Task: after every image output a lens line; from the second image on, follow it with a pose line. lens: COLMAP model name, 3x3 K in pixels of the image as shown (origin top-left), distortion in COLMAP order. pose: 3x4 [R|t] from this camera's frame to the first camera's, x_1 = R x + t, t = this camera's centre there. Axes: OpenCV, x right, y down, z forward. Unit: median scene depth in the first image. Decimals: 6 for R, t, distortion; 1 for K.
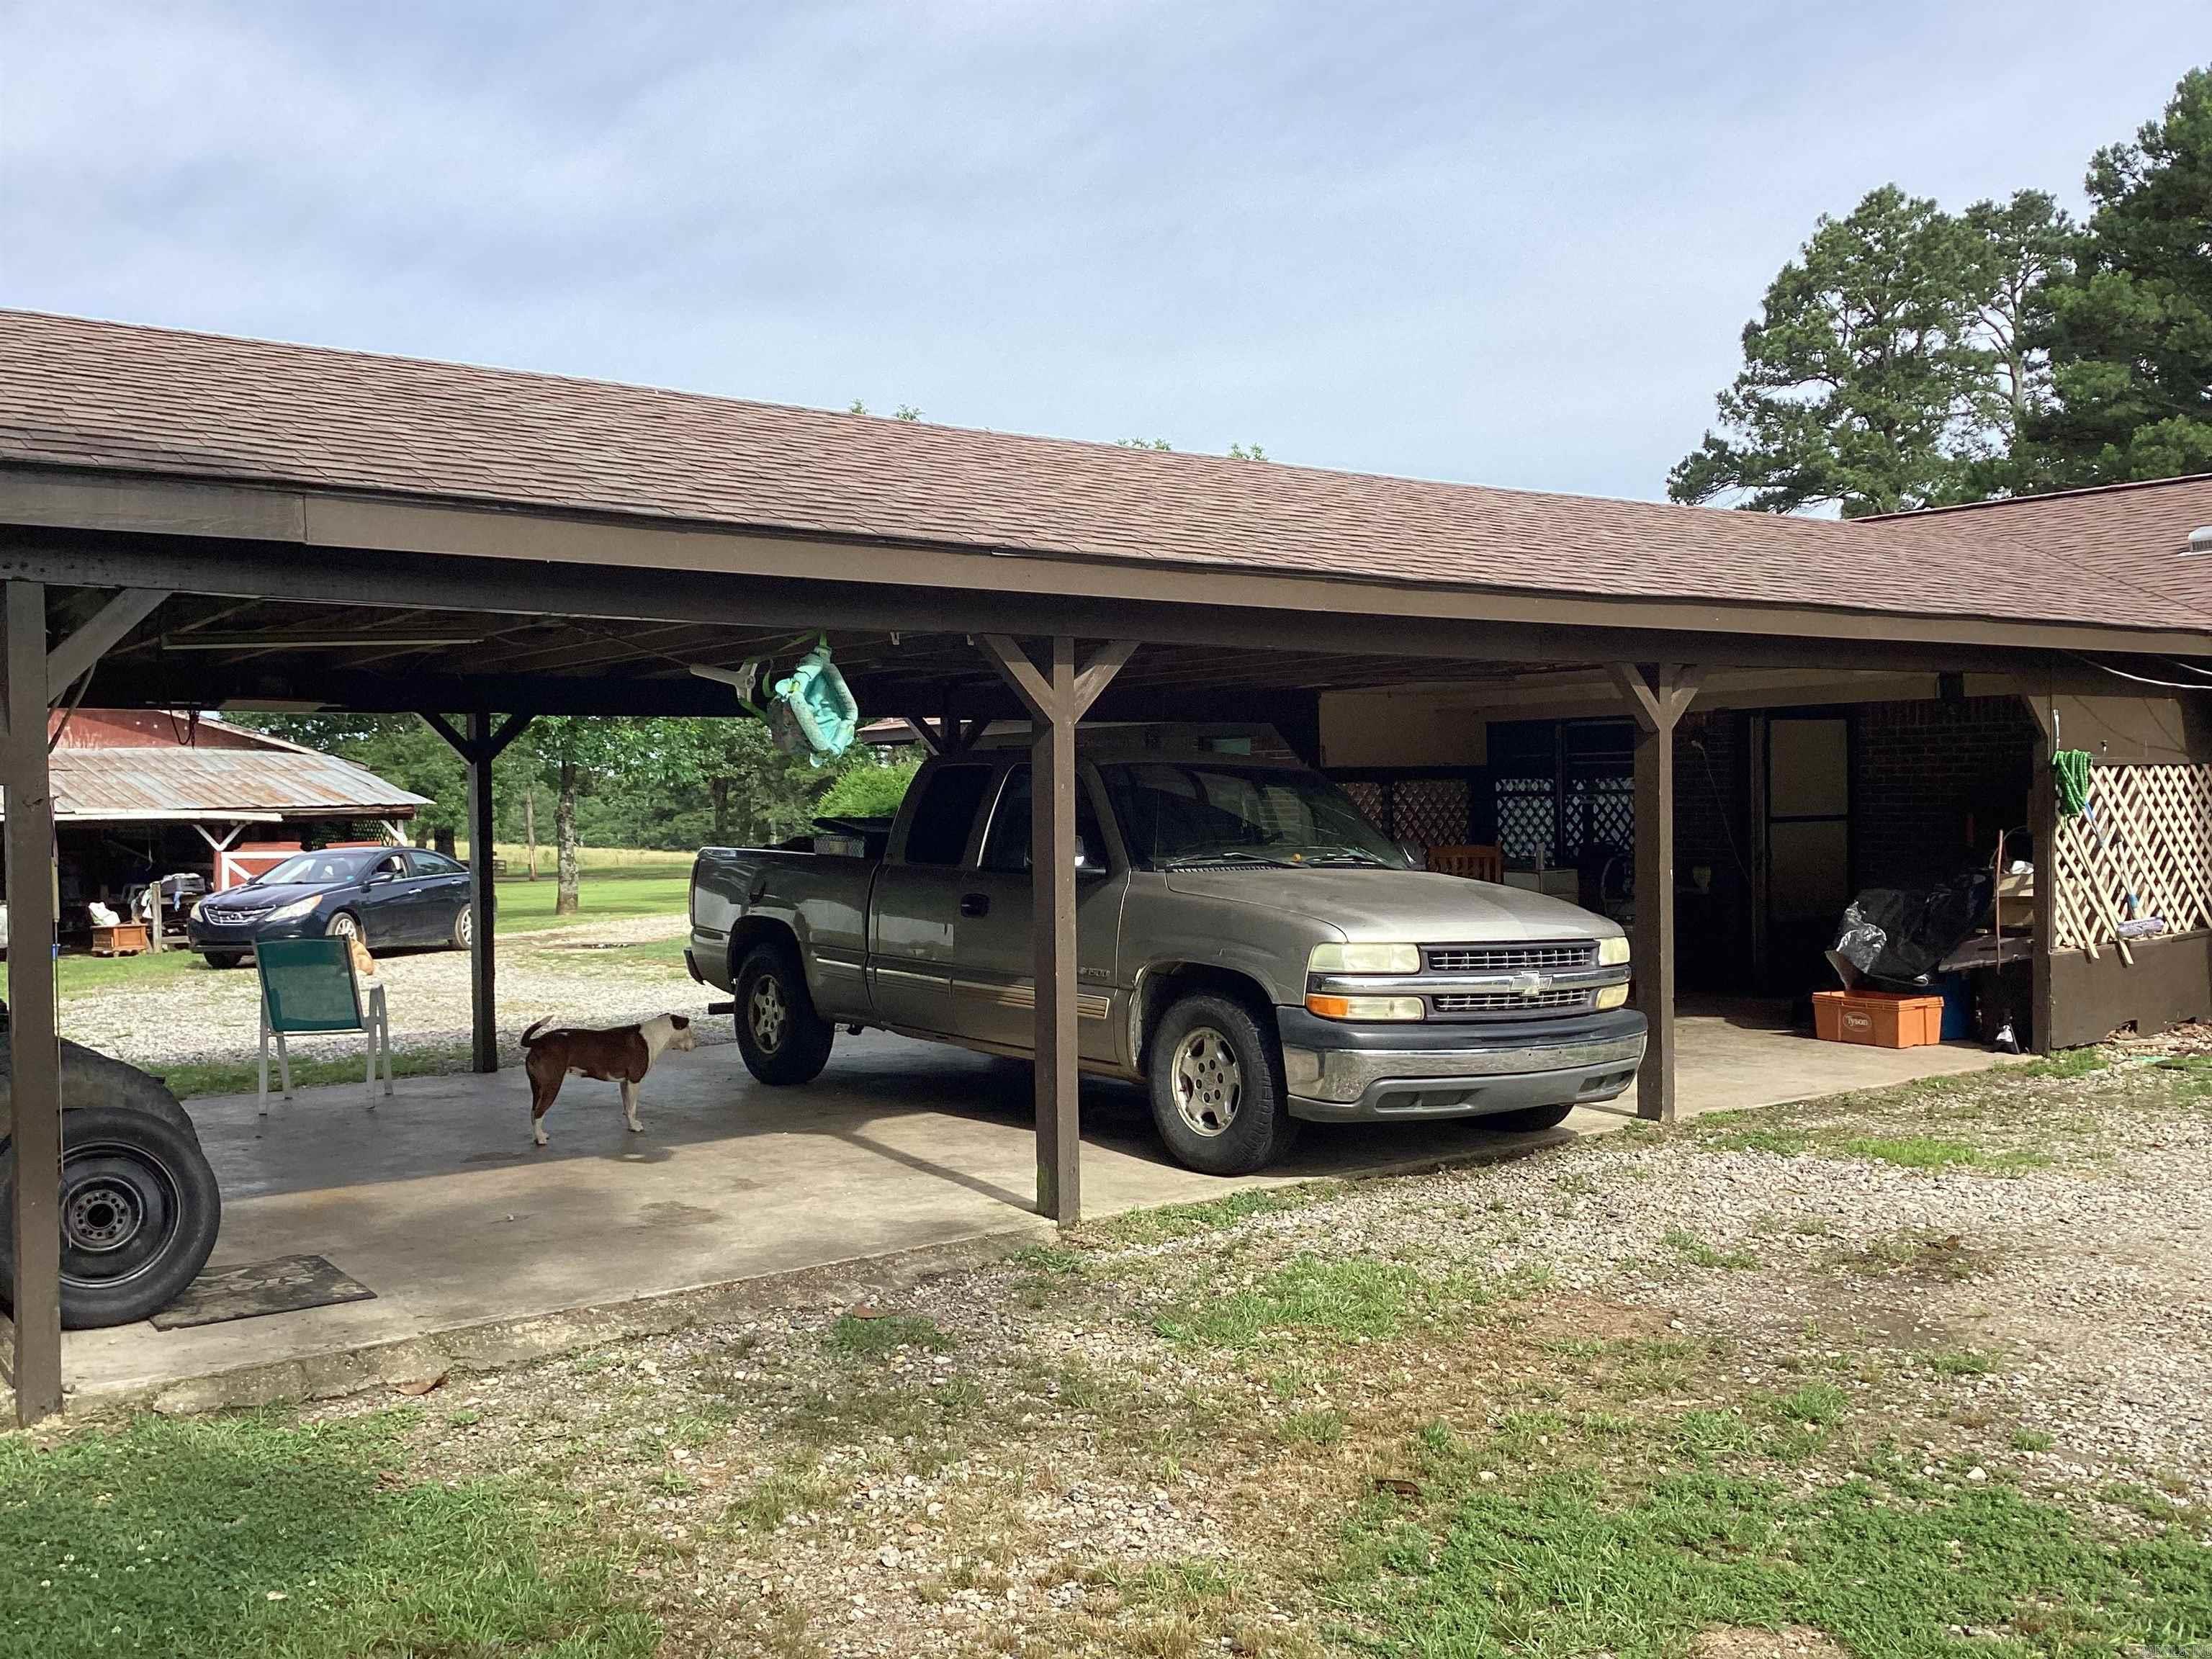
lens RADIAL K [[2007.4, 0, 1107.3], [0, 2007.4, 810.5], [0, 0, 1]] dist [0.033279, -0.069741]
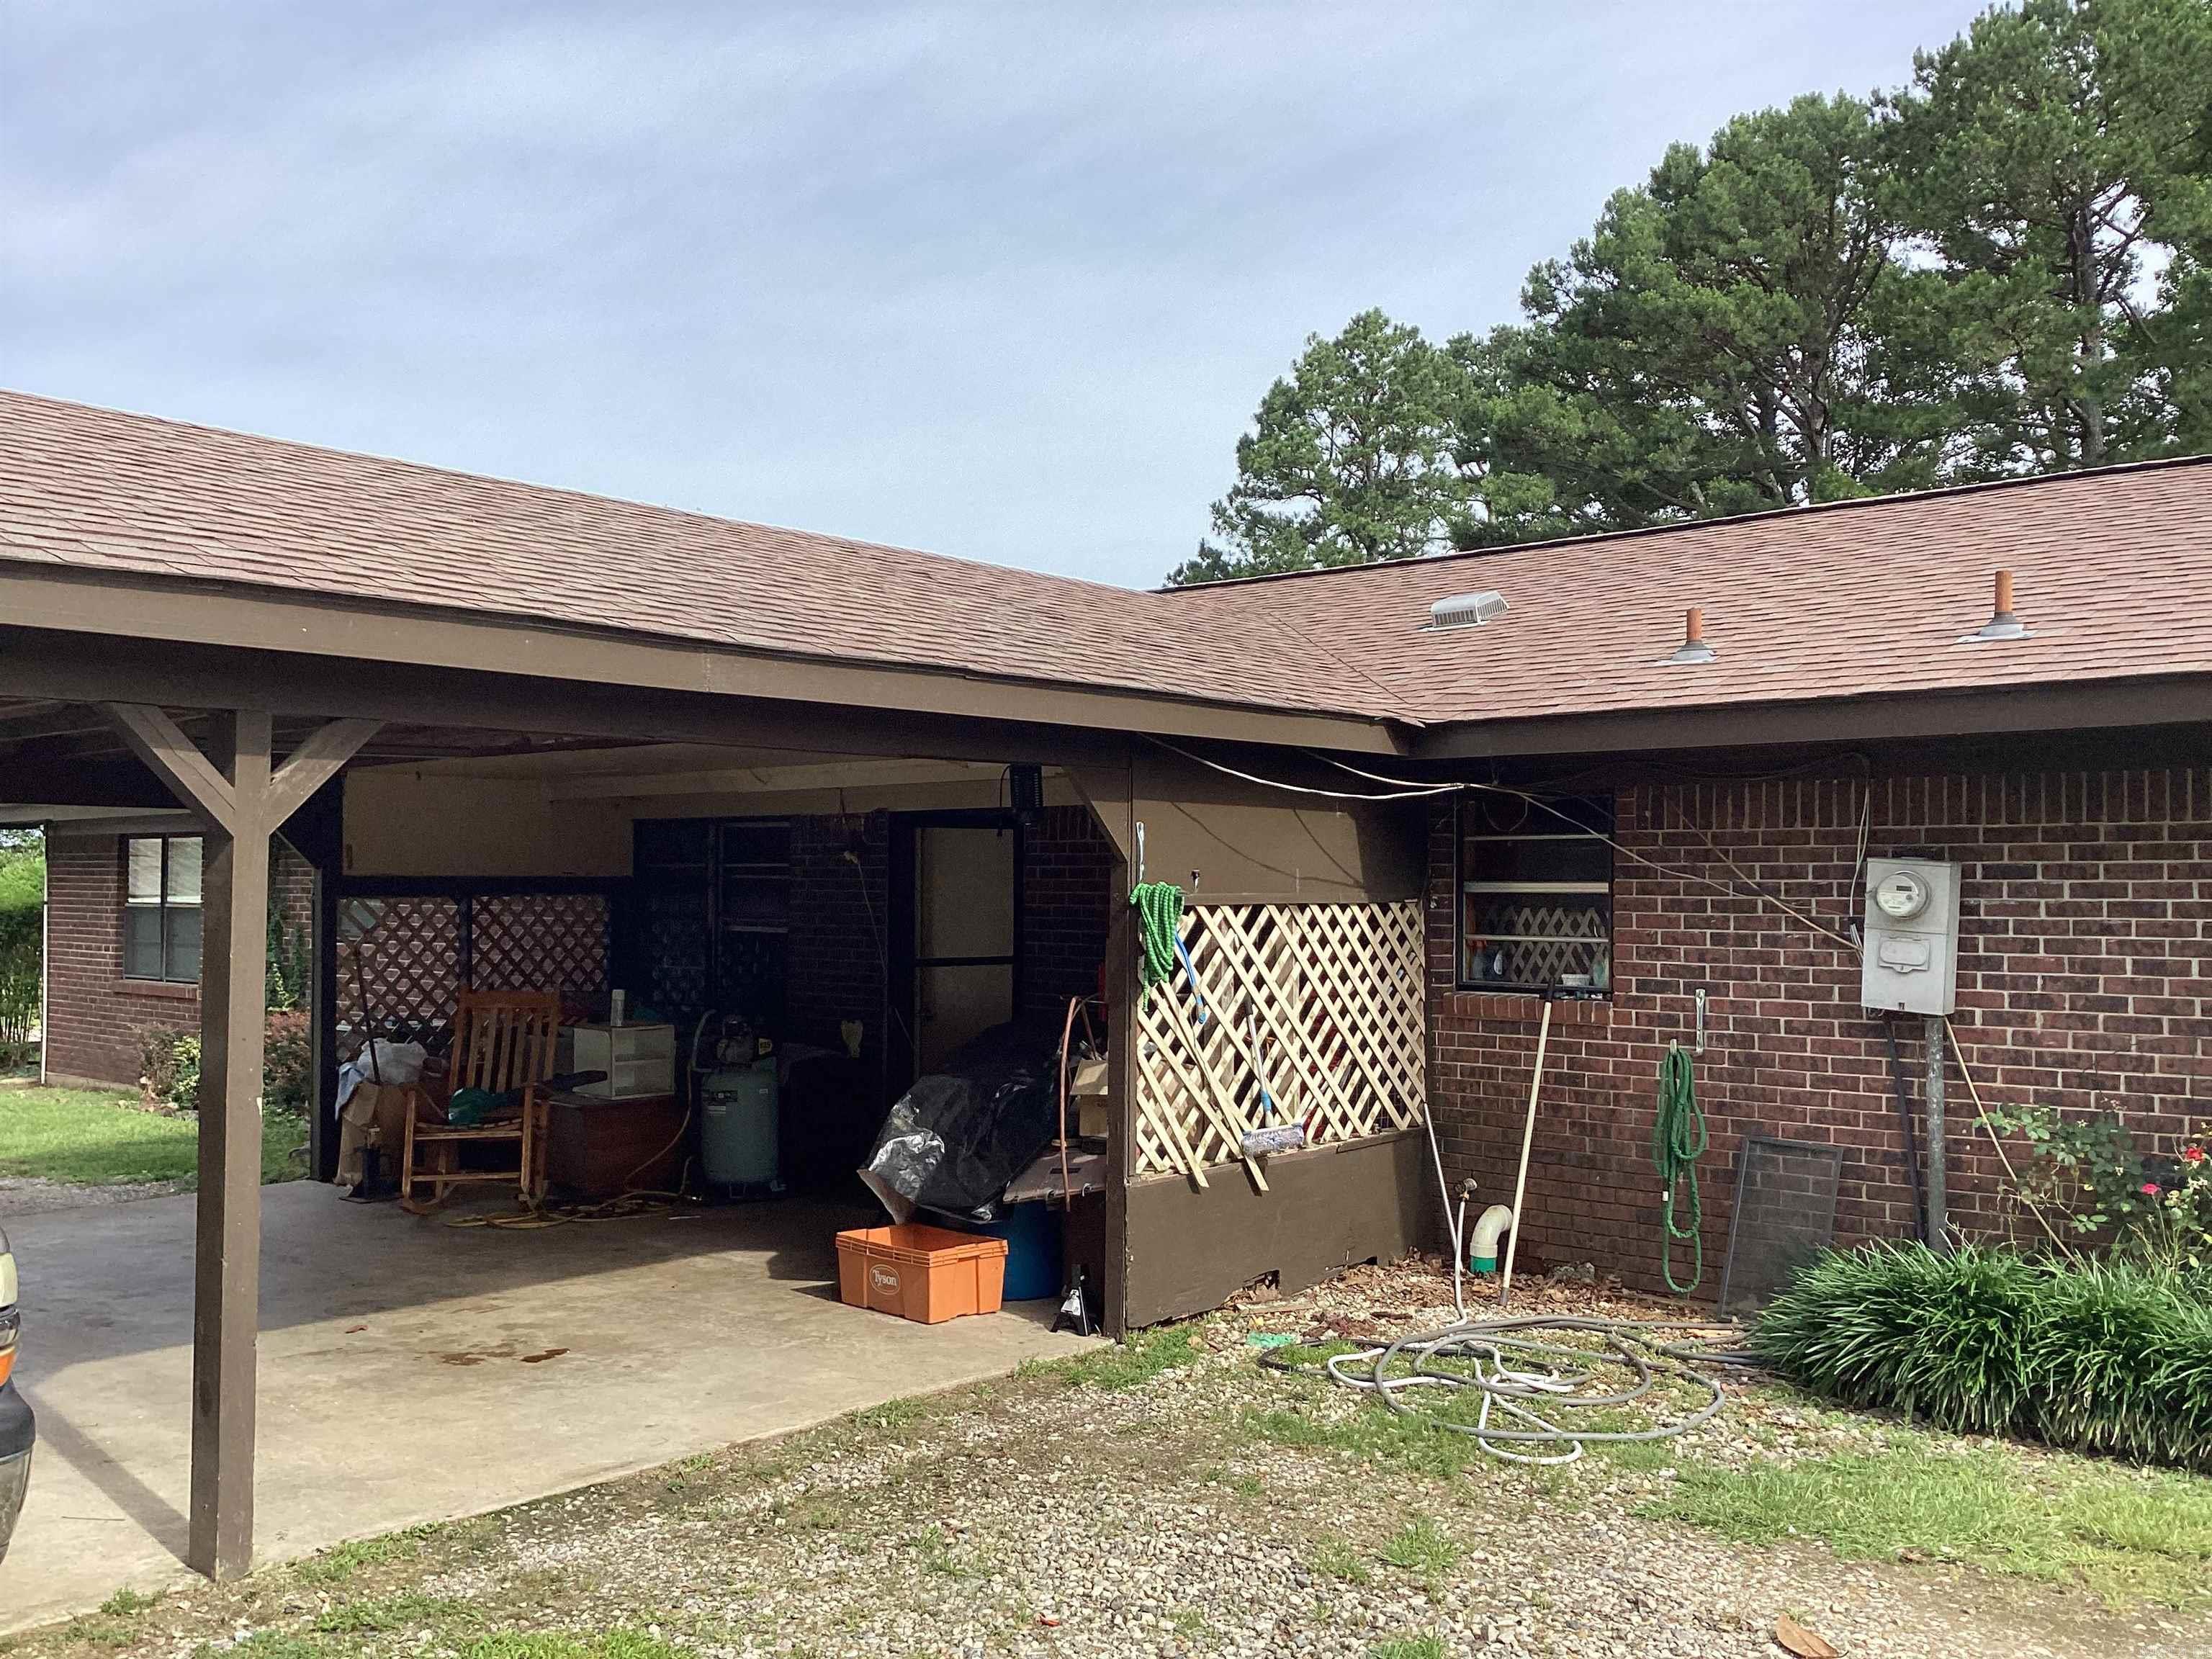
lens RADIAL K [[1997.8, 0, 1096.5], [0, 1997.8, 831.2], [0, 0, 1]] dist [0.098885, -0.178093]
pose [[0.976574, 0.026008, 0.213605, 0.240095], [-0.017857, 0.999040, -0.040003, -0.015486], [-0.214441, 0.035251, 0.976101, 0.266019]]
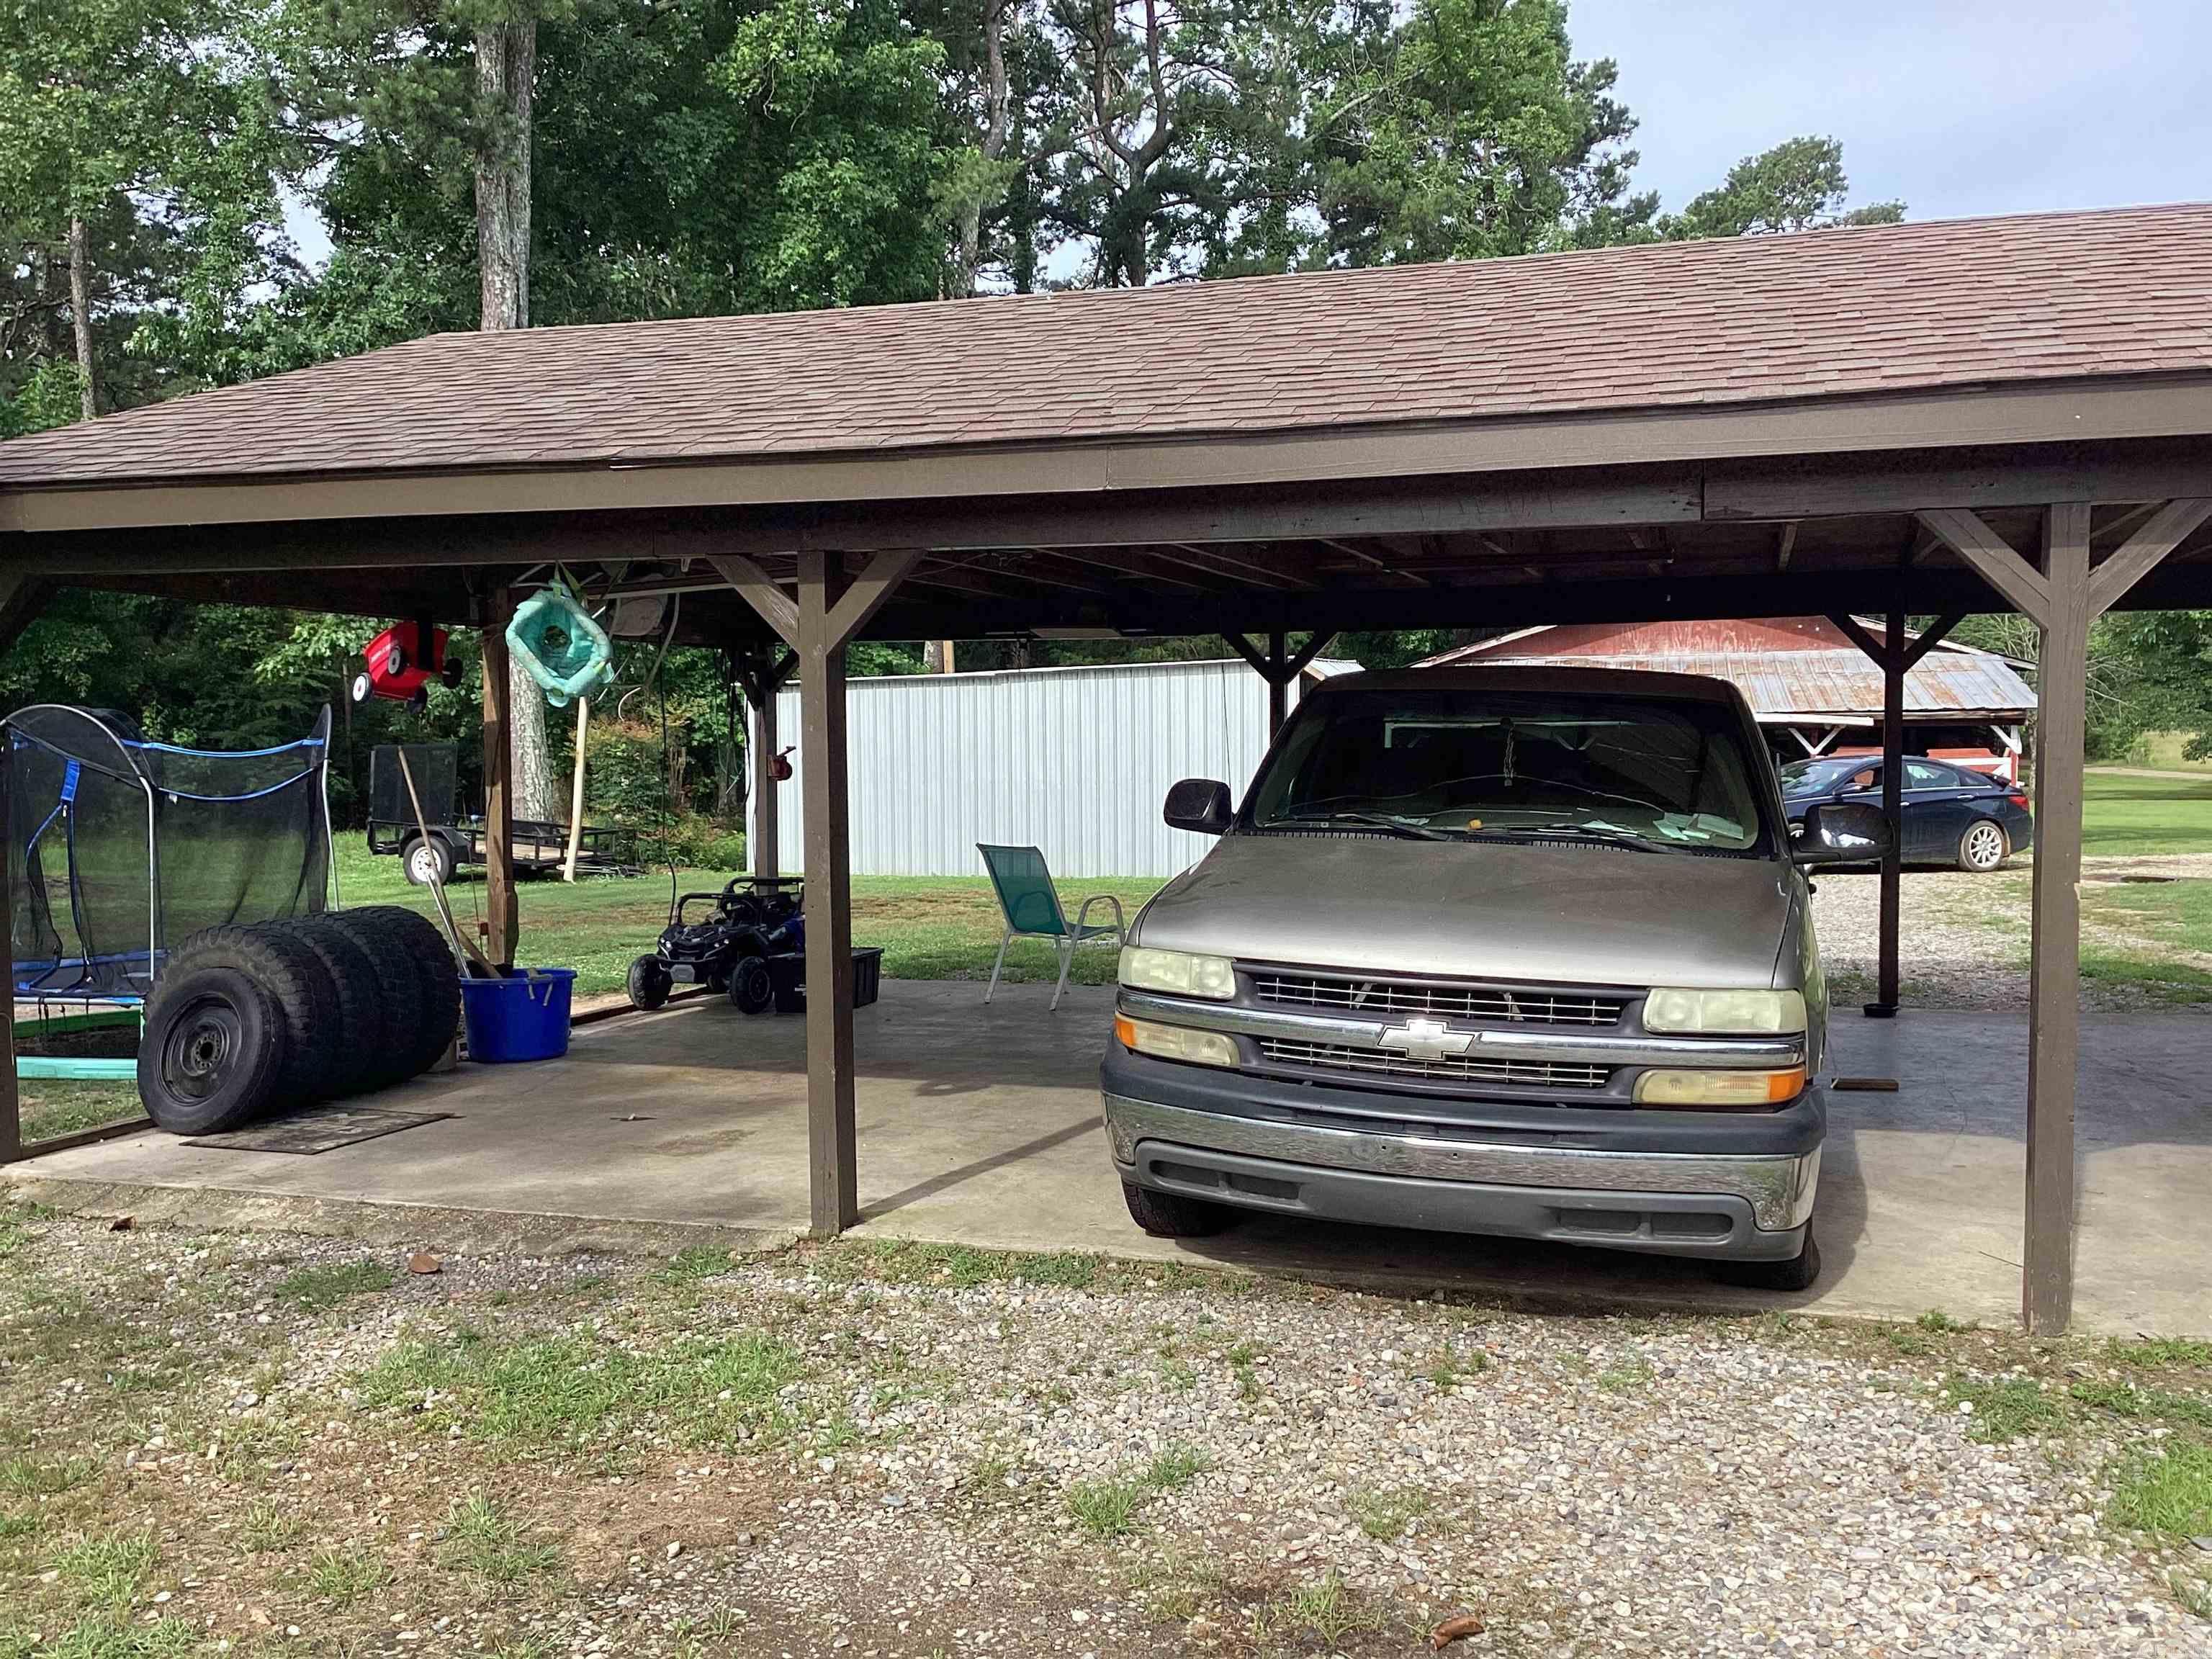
lens RADIAL K [[1997.8, 0, 1096.5], [0, 1997.8, 831.2], [0, 0, 1]] dist [0.098885, -0.178093]
pose [[0.584959, 0.057015, -0.809056, 0.359013], [-0.006200, 0.997811, 0.065834, -0.012449], [0.811039, -0.033494, 0.584032, 0.290287]]
